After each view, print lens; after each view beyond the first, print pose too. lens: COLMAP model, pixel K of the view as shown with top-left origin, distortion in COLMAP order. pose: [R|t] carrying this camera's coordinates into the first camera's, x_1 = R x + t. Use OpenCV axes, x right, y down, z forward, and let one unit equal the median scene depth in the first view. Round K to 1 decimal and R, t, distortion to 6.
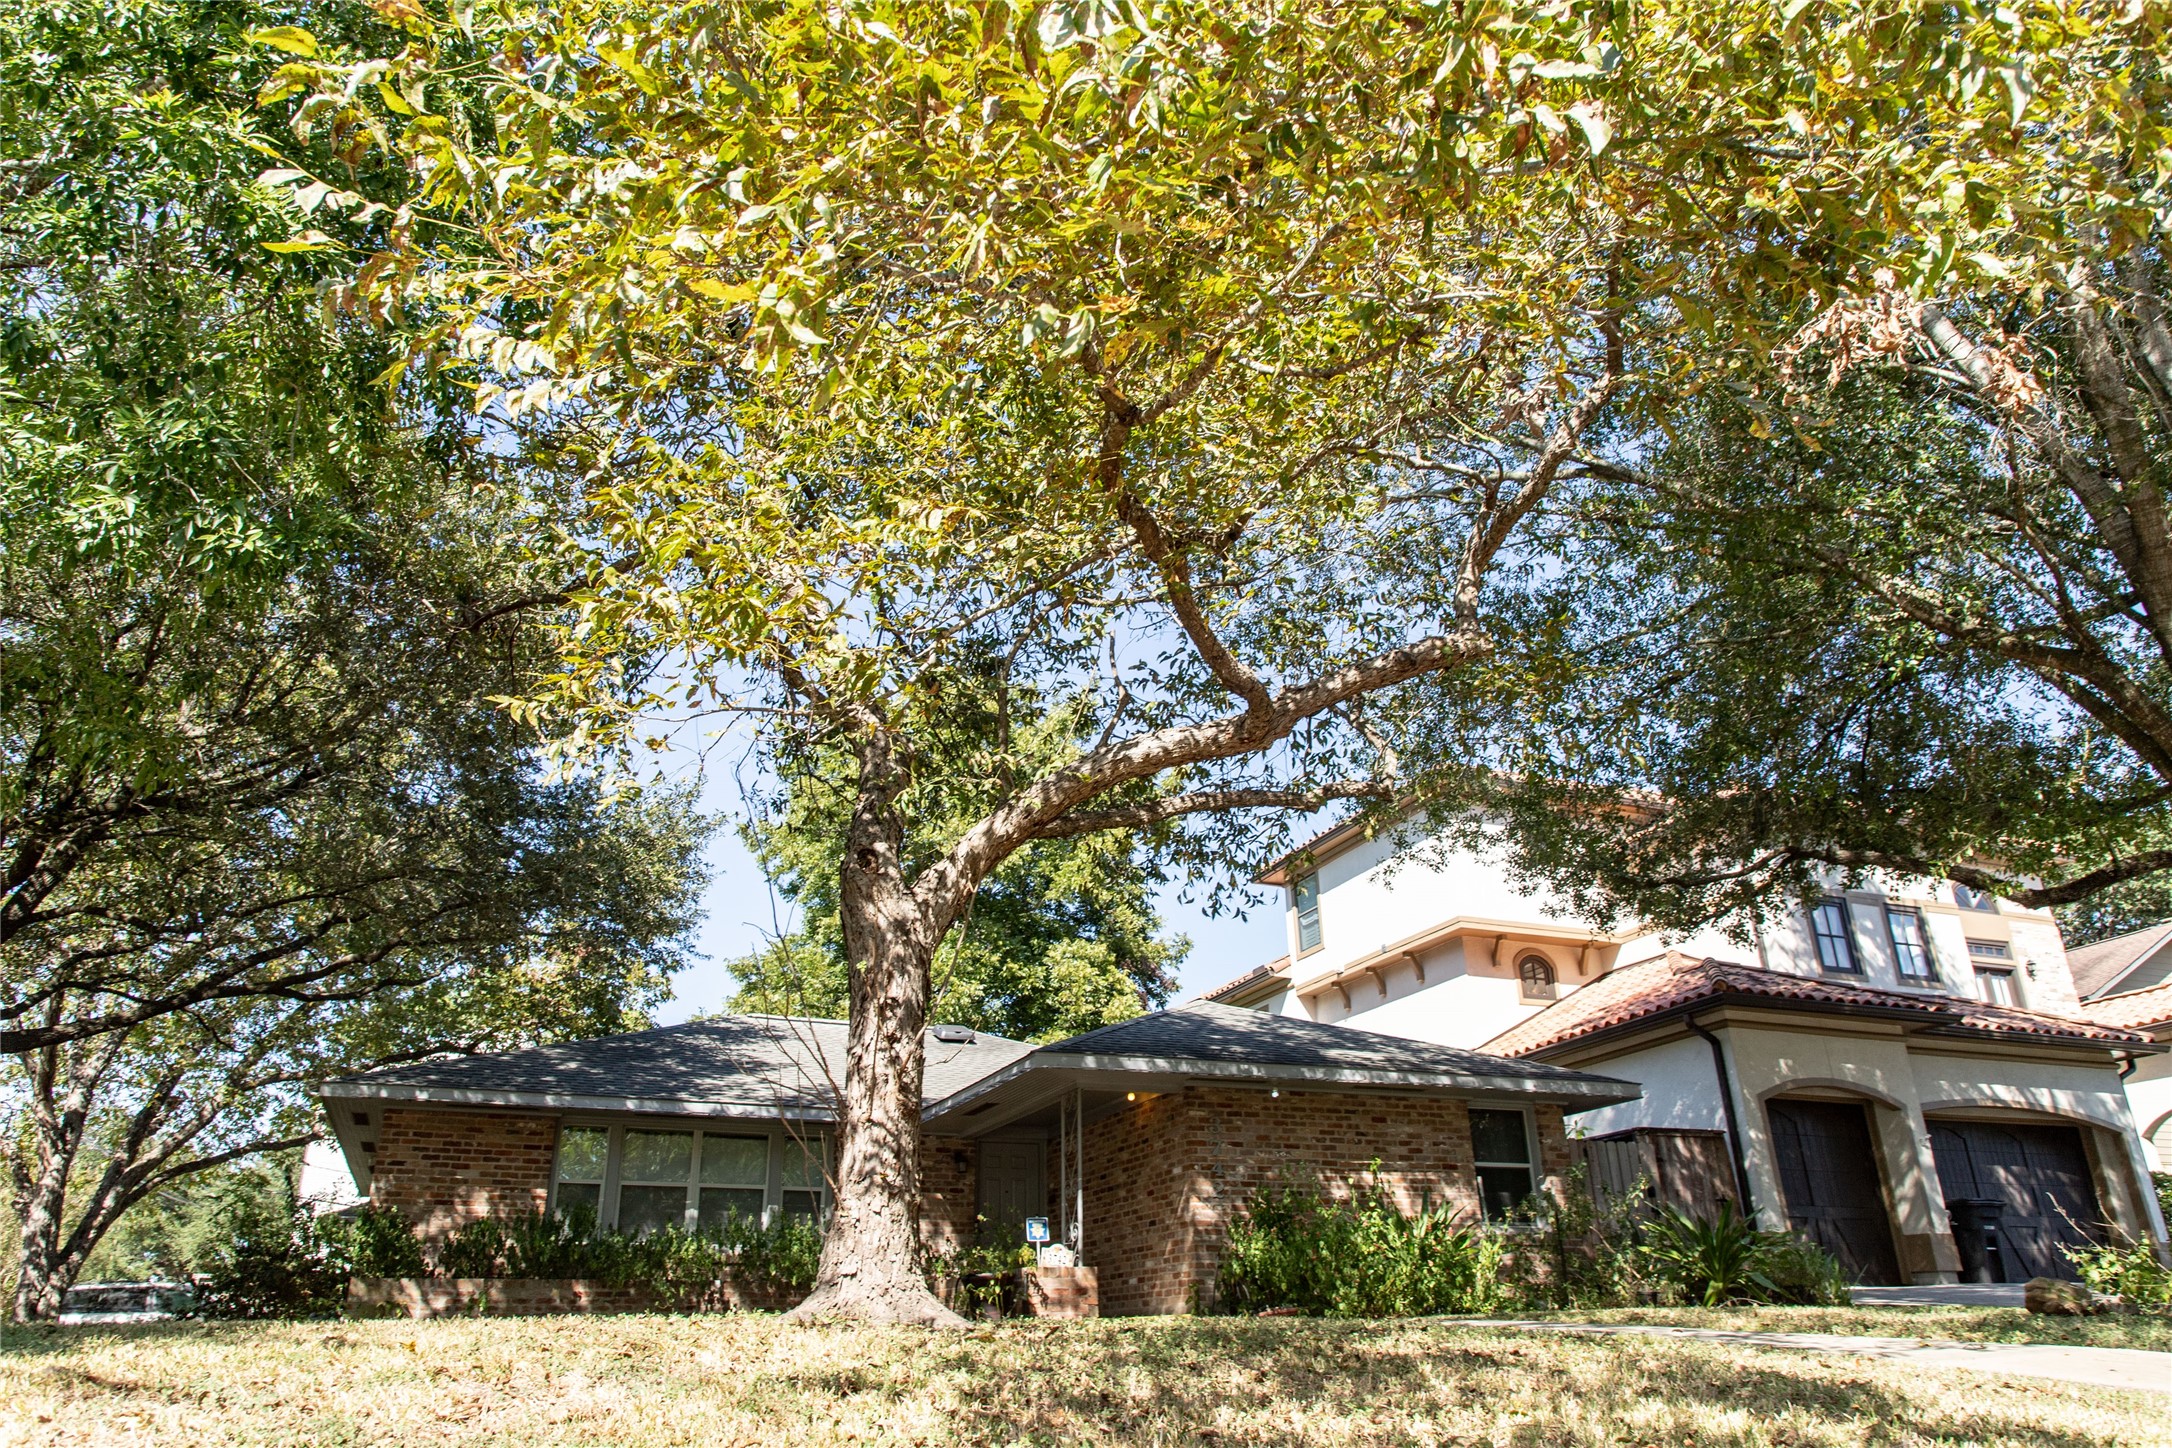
lens RADIAL K [[1427.0, 0, 1086.0], [0, 1427.0, 724.0], [0, 0, 1]] dist [-0.008861, 0.000190]
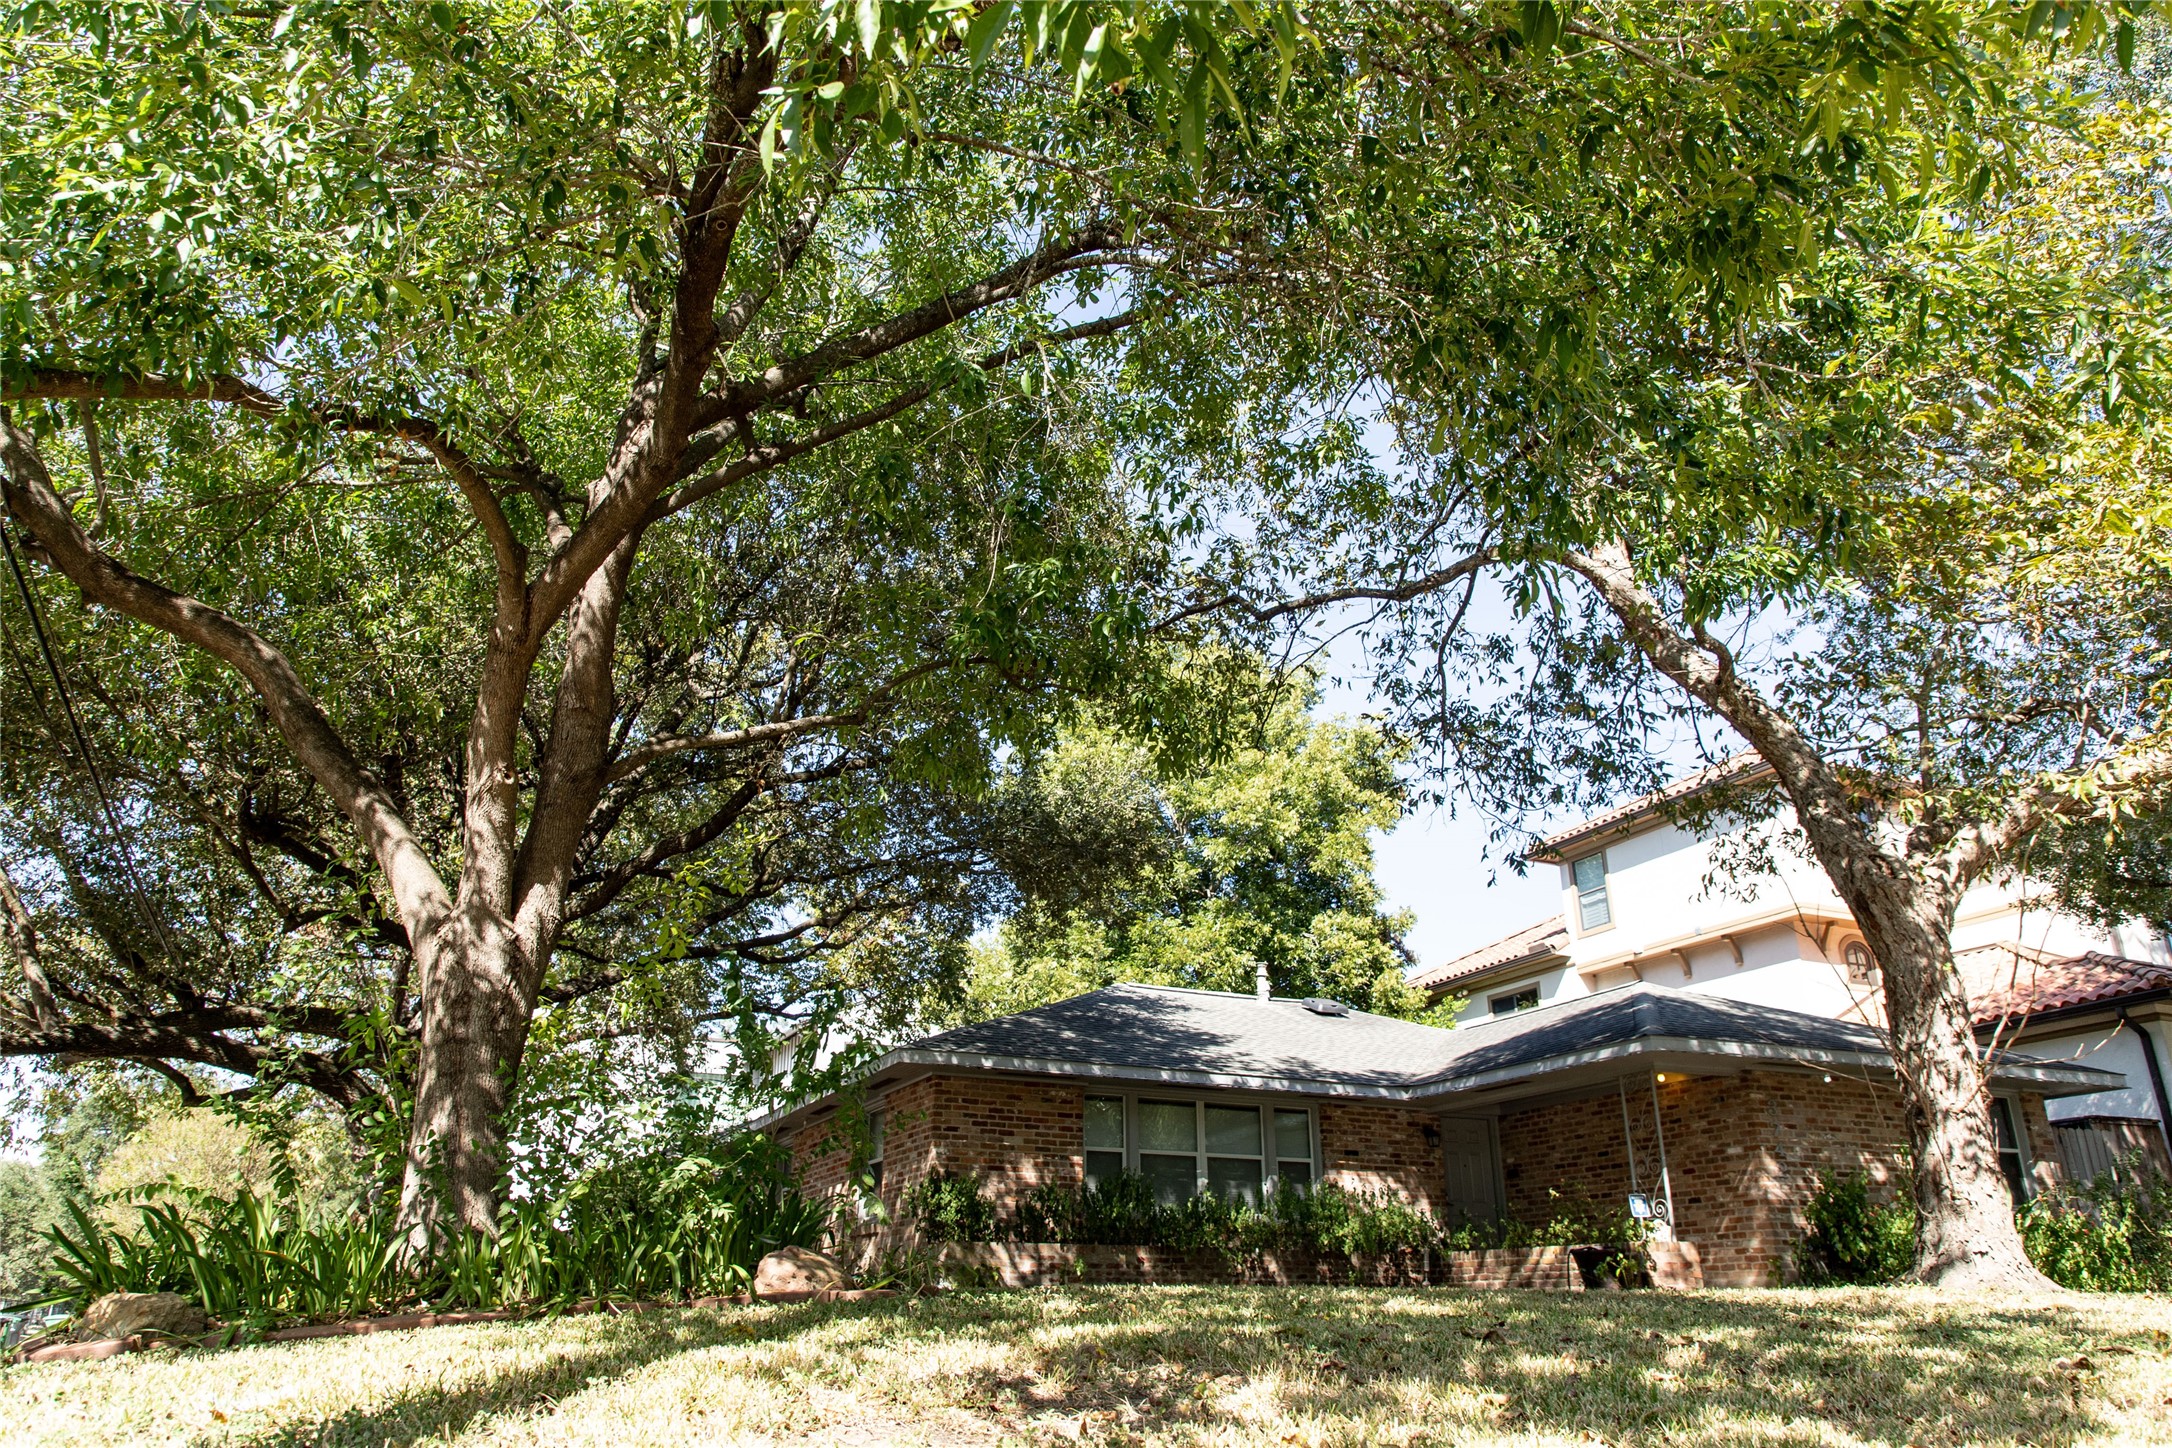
lens RADIAL K [[1491.5, 0, 1086.0], [0, 1491.5, 724.0], [0, 0, 1]] dist [-0.011687, -0.004818]
pose [[0.999102, 0.029408, 0.030492, -0.426372], [-0.030412, 0.998993, 0.032996, -0.015718], [-0.029491, -0.033894, 0.998990, -0.048427]]
